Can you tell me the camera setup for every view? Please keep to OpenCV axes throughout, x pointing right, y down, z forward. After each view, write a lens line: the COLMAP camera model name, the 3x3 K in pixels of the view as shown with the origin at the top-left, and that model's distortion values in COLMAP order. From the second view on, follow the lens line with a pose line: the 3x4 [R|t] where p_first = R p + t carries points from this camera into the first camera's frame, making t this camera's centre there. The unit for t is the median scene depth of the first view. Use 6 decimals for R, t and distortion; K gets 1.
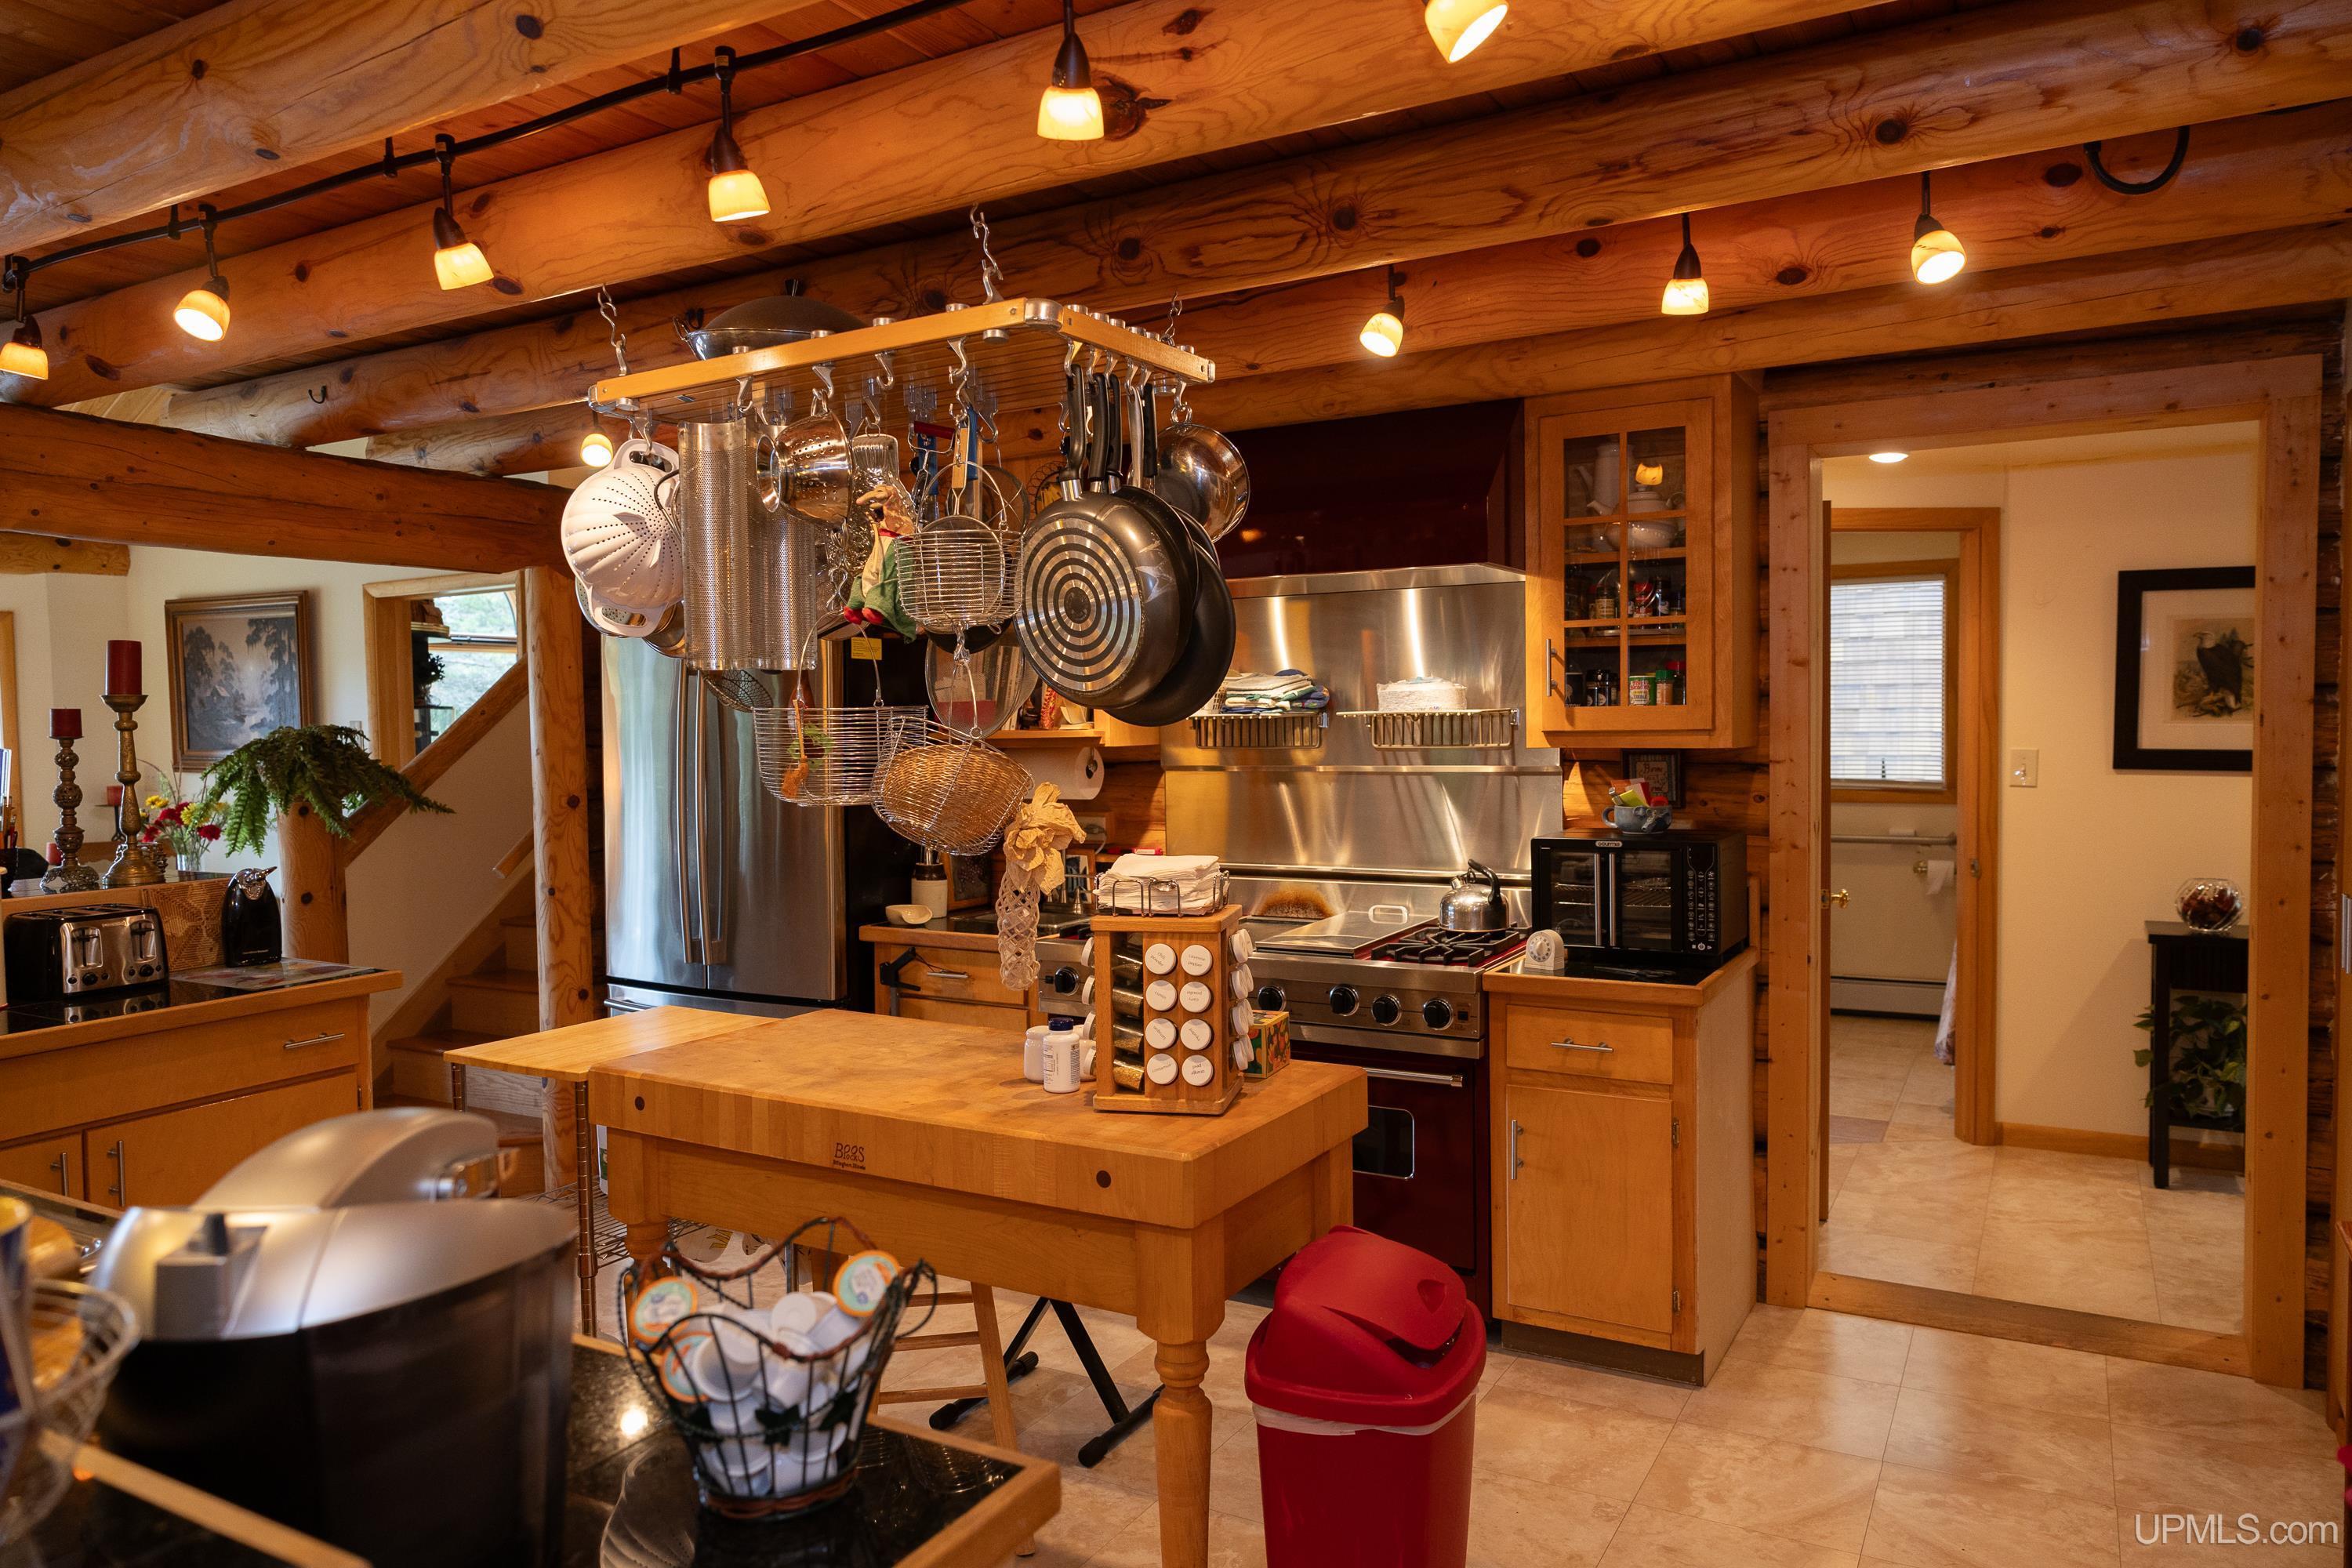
lens RADIAL K [[1557.7, 0, 1184.9], [0, 1557.7, 791.0], [0, 0, 1]] dist [-0.002264, -0.001194]
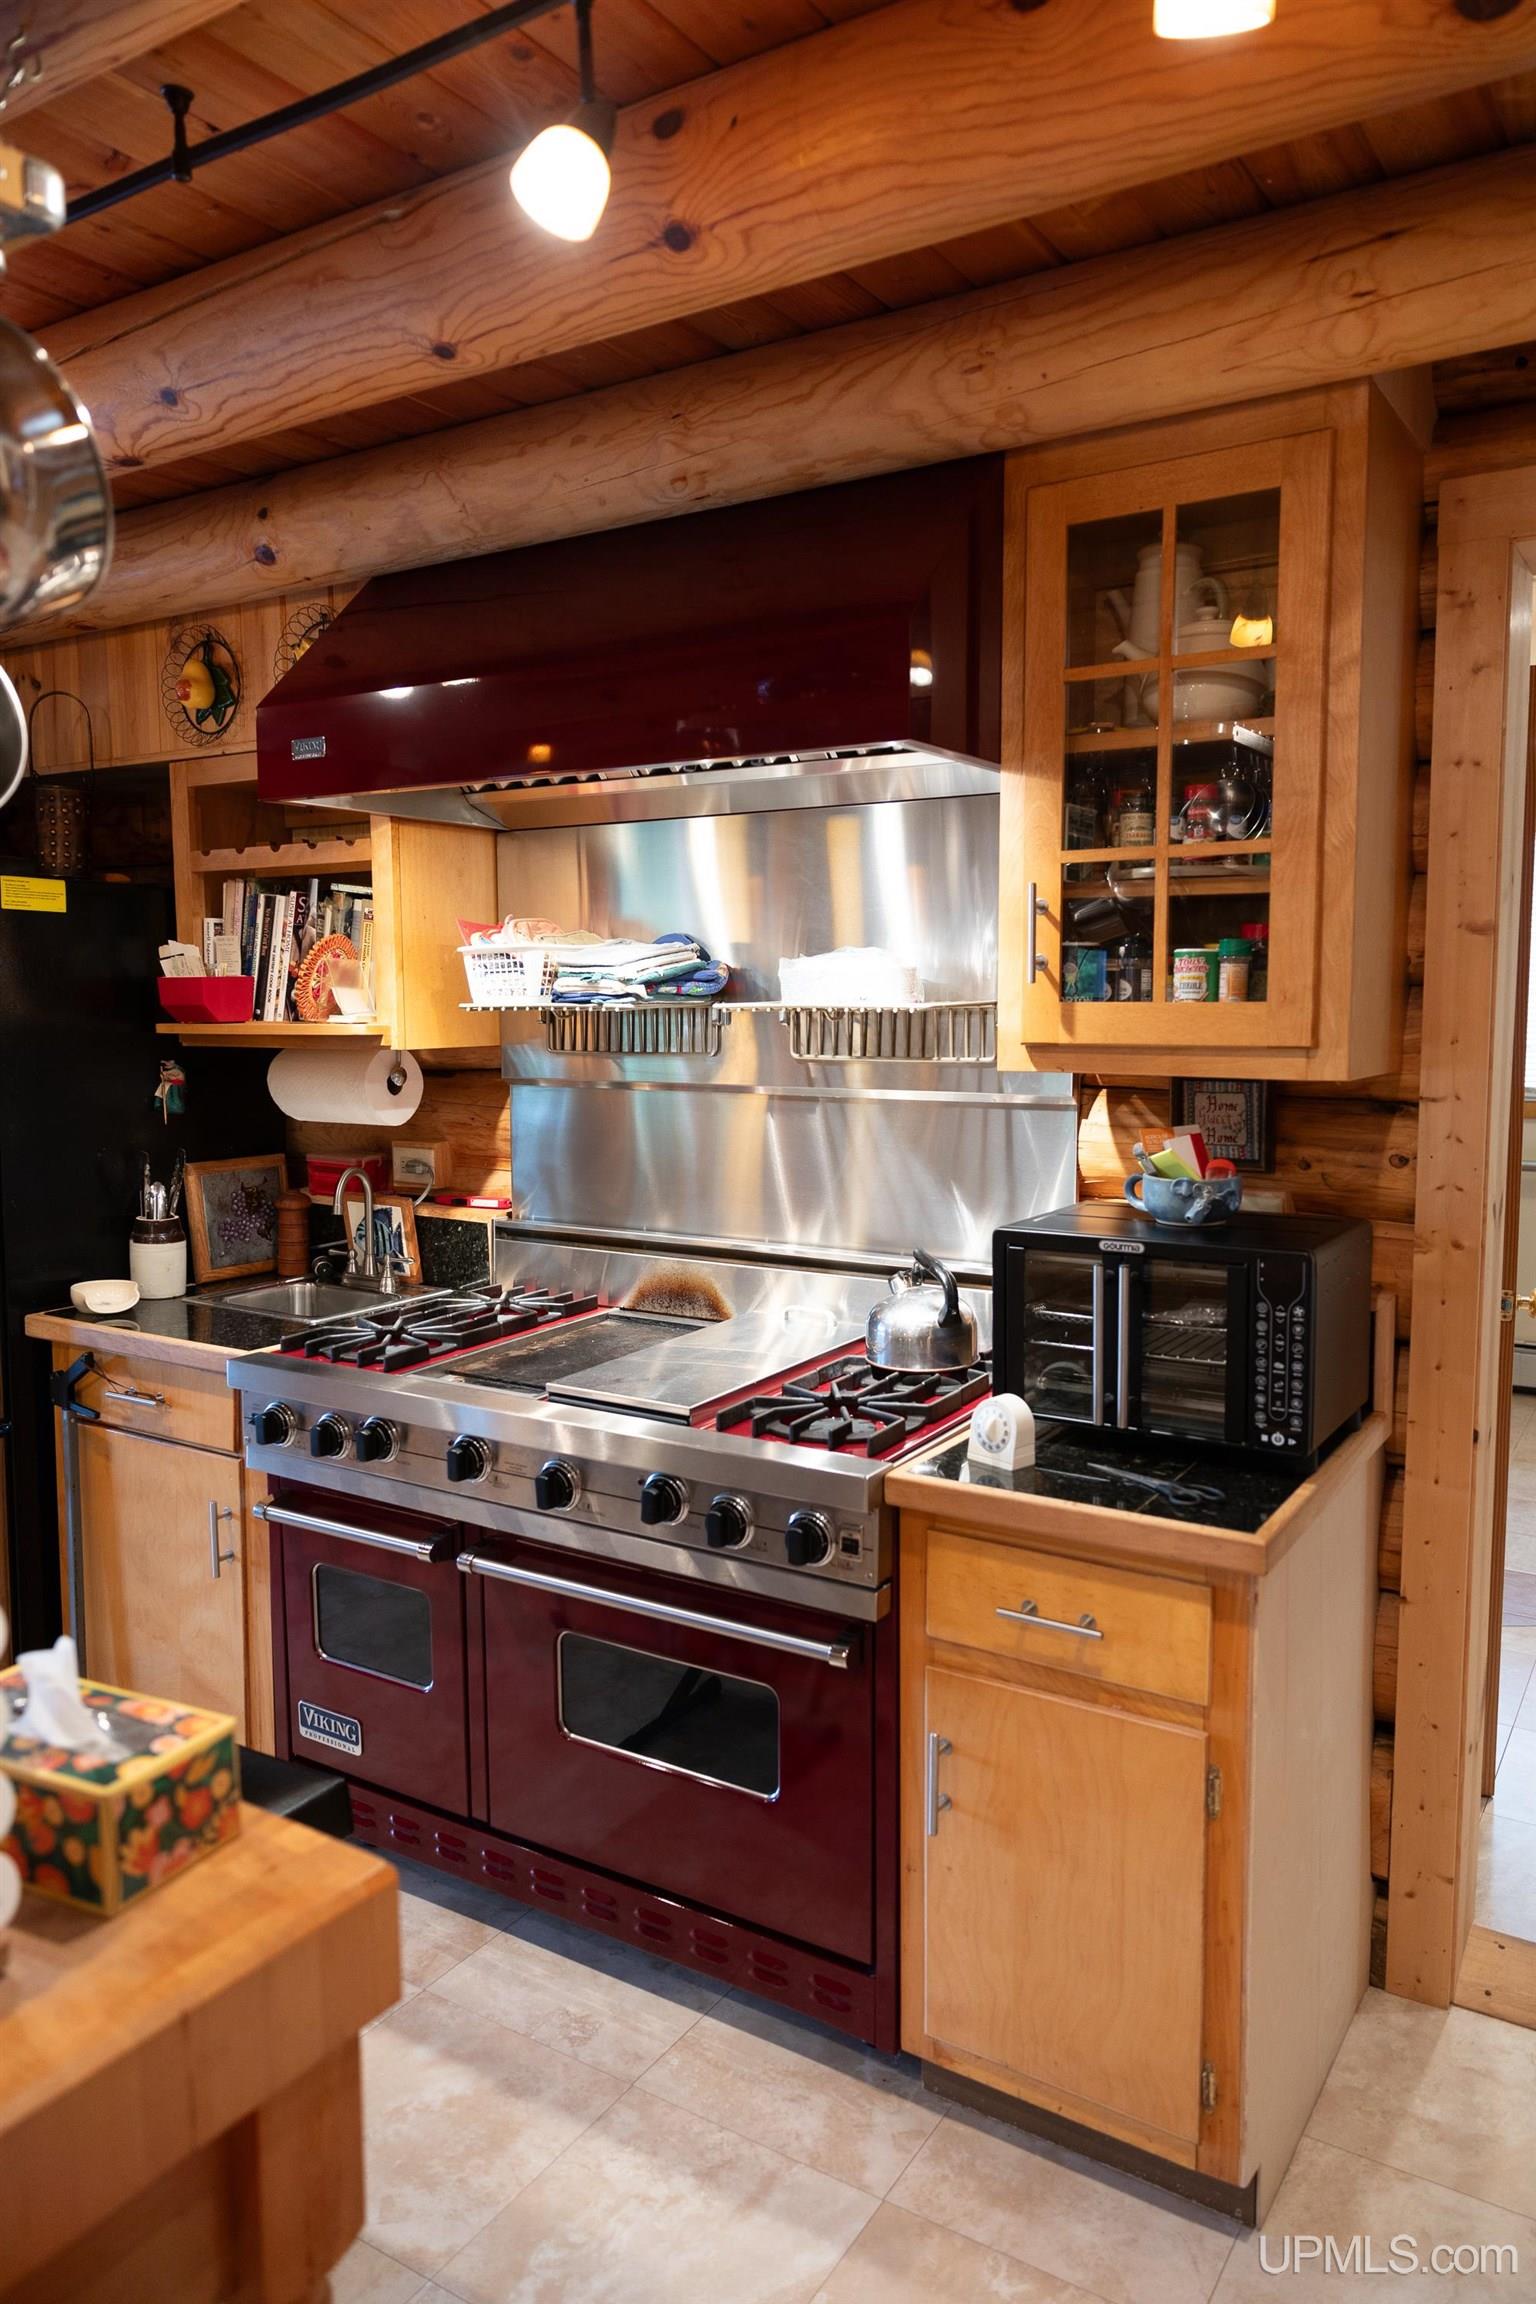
lens RADIAL K [[1591.7, 0, 768.0], [0, 1591.7, 1152.0], [0, 0, 1]] dist [0.010677, 0.004322]
pose [[0.998968, 0.015643, -0.042640, 0.161432], [-0.013266, 0.998372, 0.055466, -0.029622], [0.043438, -0.054843, 0.997550, 0.402114]]
